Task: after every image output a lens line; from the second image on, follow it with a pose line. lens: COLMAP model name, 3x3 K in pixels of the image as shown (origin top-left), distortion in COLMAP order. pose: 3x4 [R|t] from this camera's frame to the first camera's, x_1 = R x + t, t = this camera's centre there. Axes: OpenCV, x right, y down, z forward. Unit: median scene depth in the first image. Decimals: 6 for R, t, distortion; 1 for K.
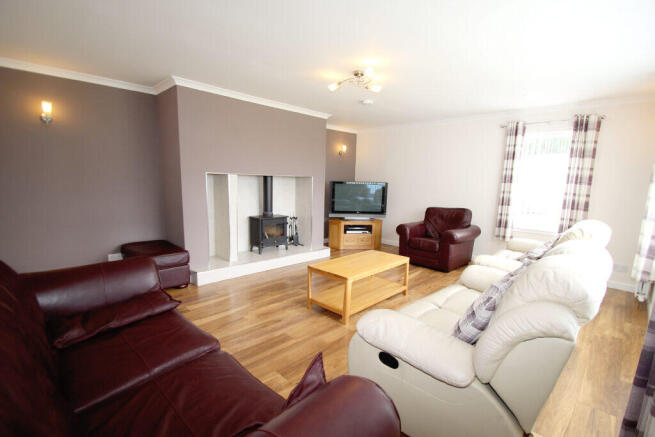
lens RADIAL K [[307.4, 0, 330.5], [0, 307.4, 217.1], [0, 0, 1]] dist [0.005325, 0.000300]
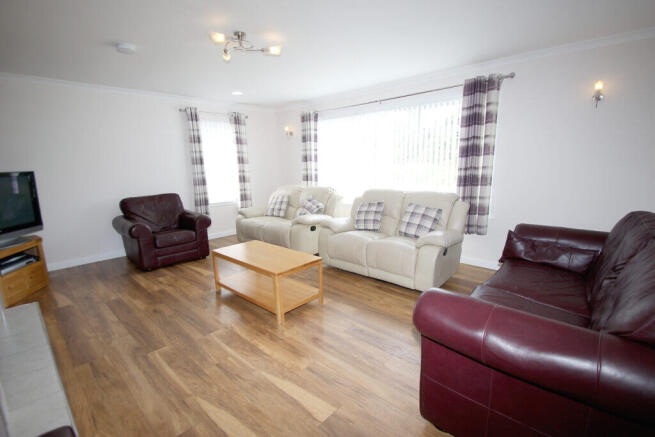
lens RADIAL K [[307.4, 0, 330.7], [0, 307.4, 222.4], [0, 0, 1]] dist [0.005325, 0.000300]
pose [[0.005608, -0.218967, 0.975716, -0.623051], [0.150039, 0.964870, 0.215671, -0.091915], [-0.988664, 0.145186, 0.038265, 0.612333]]
